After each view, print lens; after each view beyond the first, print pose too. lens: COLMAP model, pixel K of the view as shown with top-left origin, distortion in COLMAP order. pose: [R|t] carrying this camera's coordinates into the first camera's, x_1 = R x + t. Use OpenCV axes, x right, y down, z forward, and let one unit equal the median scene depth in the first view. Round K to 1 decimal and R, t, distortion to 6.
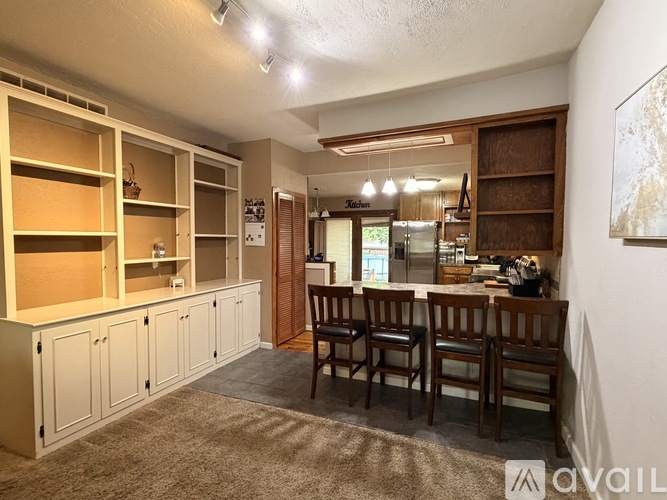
lens RADIAL K [[332.6, 0, 333.0], [0, 332.6, 248.9], [0, 0, 1]] dist [-0.000212, 0.000042]
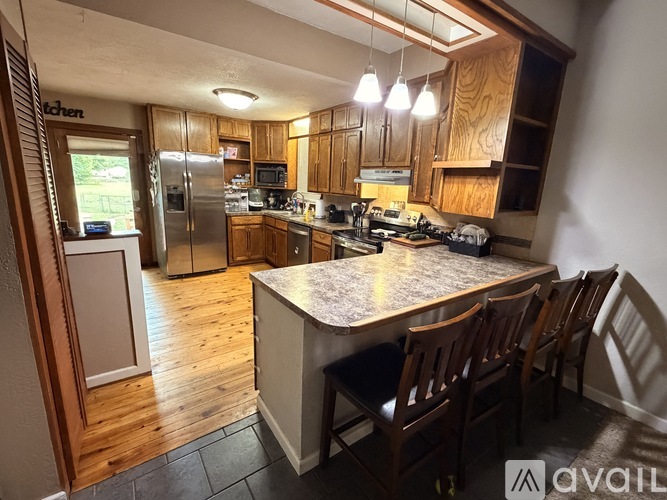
lens RADIAL K [[304.7, 0, 333.6], [0, 304.7, 250.1], [0, 0, 1]] dist [0.000733, -0.001453]
pose [[0.510879, -0.171419, 0.842388, -0.170910], [-0.013907, 0.978141, 0.207477, -0.022662], [-0.859540, -0.117711, 0.497328, 0.409915]]
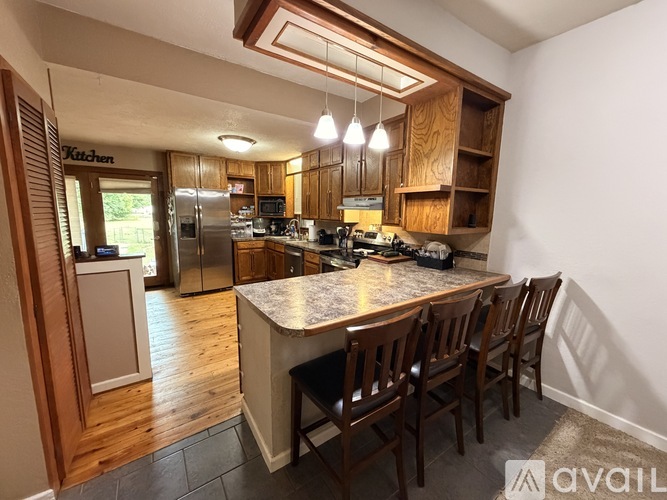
lens RADIAL K [[264.5, 0, 332.9], [0, 264.5, 250.2], [0, 0, 1]] dist [-0.003417, 0.000187]
pose [[0.523308, -0.116359, 0.844162, -0.153151], [0.012504, 0.991575, 0.128927, -0.015409], [-0.852052, -0.056913, 0.520354, 0.380953]]
